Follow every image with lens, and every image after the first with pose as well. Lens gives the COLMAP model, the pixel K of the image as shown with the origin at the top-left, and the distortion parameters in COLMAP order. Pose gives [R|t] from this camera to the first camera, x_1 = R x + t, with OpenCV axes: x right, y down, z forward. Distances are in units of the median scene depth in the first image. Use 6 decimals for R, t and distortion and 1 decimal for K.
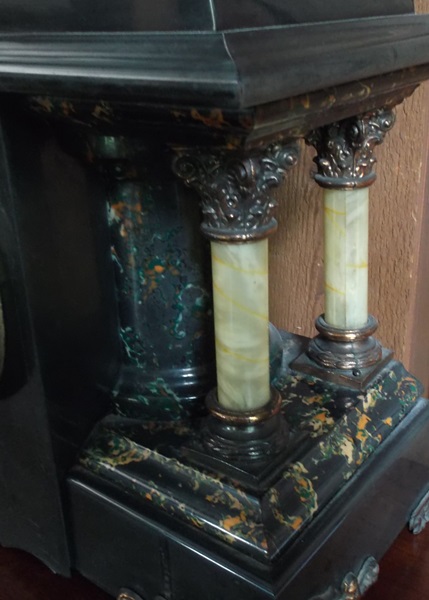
lens RADIAL K [[669.4, 0, 214.5], [0, 669.4, 300.0], [0, 0, 1]] dist [0.007227, 0.006211]
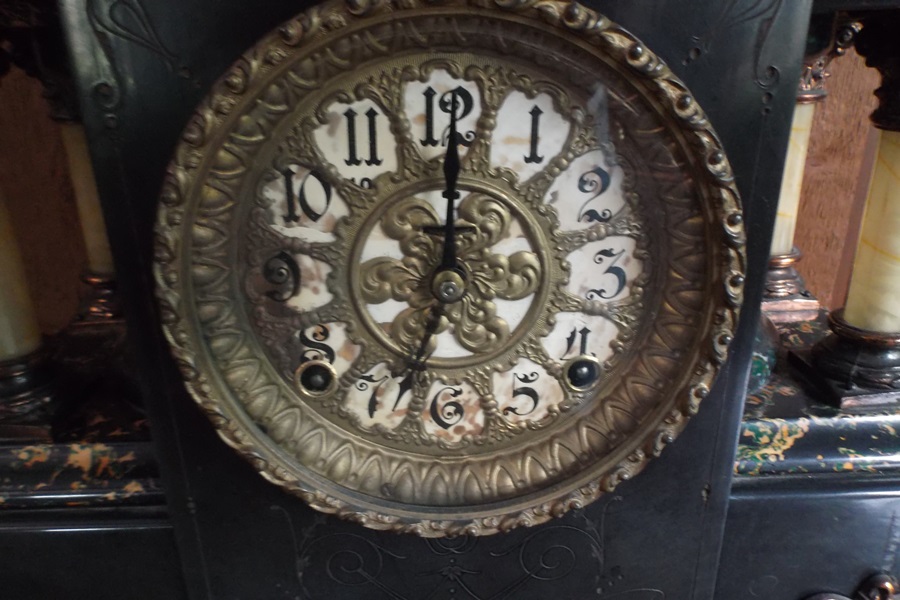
lens RADIAL K [[661.0, 0, 450.0], [0, 661.0, 300.0], [0, 0, 1]] dist [-0.046167, 0.091049]
pose [[0.773860, -0.219943, 0.593941, -0.877990], [0.247737, 0.968168, 0.035741, -0.053559], [-0.582895, 0.119482, 0.803715, 0.583834]]
